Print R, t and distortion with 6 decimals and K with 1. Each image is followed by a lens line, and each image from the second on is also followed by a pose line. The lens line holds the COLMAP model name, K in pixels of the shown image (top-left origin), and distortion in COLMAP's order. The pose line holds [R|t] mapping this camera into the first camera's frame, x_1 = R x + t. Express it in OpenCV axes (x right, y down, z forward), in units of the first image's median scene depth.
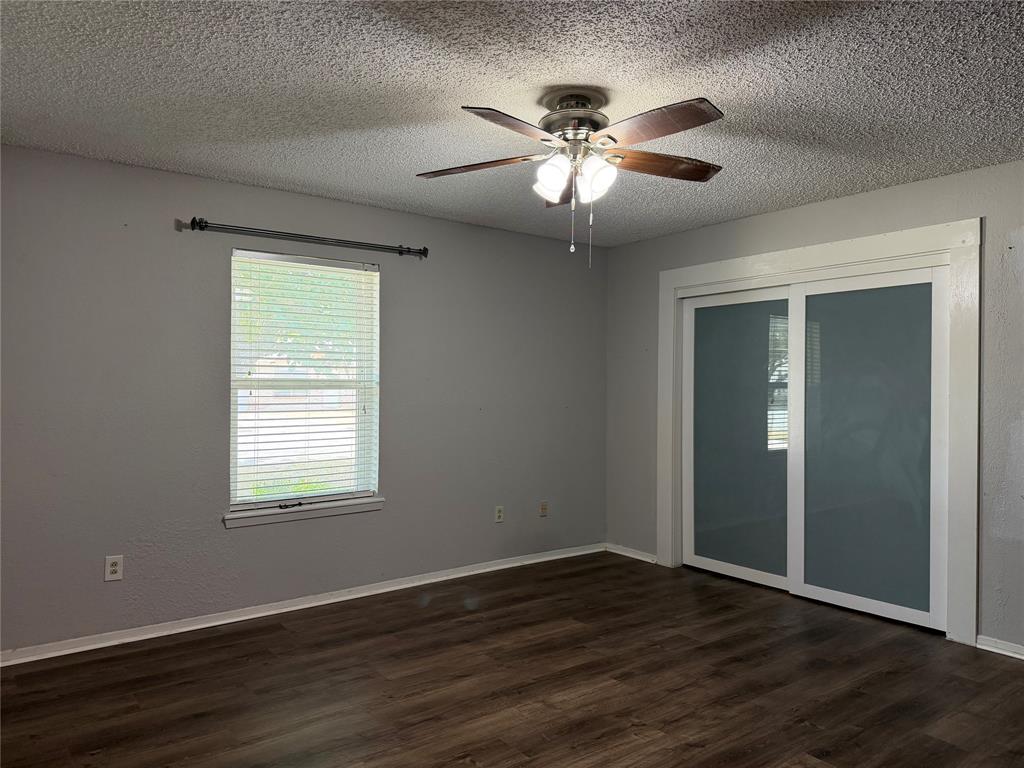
lens RADIAL K [[726.5, 0, 514.3], [0, 726.5, 383.8], [0, 0, 1]] dist [0.072583, -0.074596]
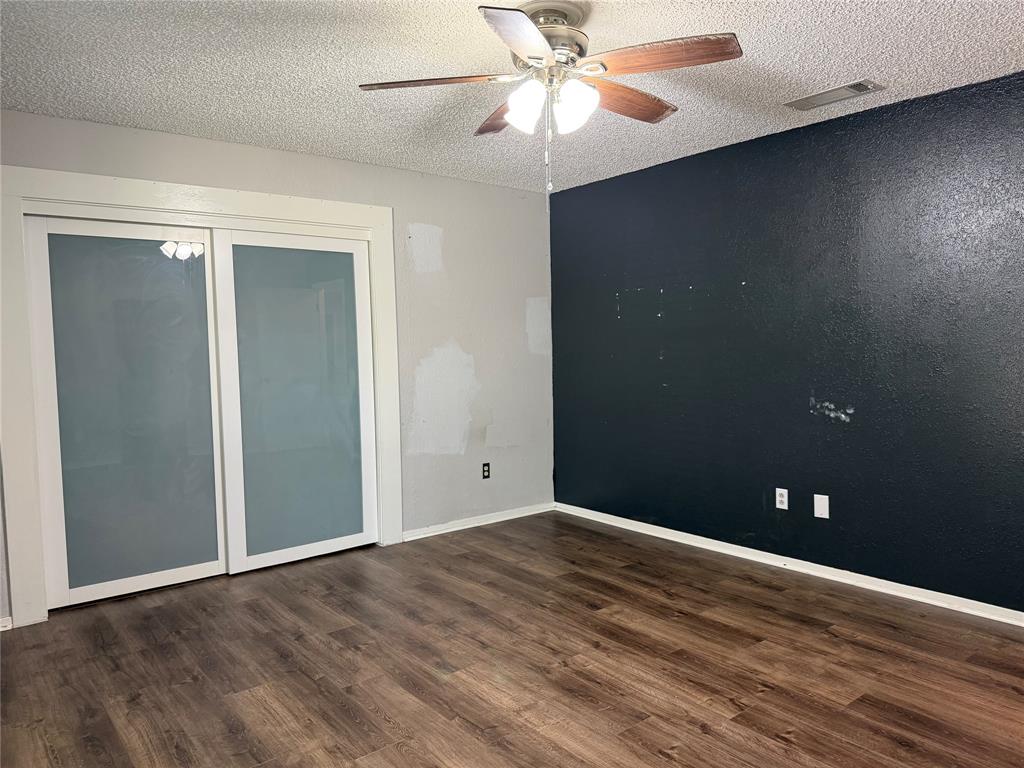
lens RADIAL K [[726.5, 0, 513.2], [0, 726.5, 387.3], [0, 0, 1]] dist [0.072583, -0.074596]
pose [[-0.012647, -0.073912, 0.997185, -0.677565], [0.019464, 0.997057, 0.074150, -0.006768], [-0.999731, 0.020347, -0.011171, 0.866531]]
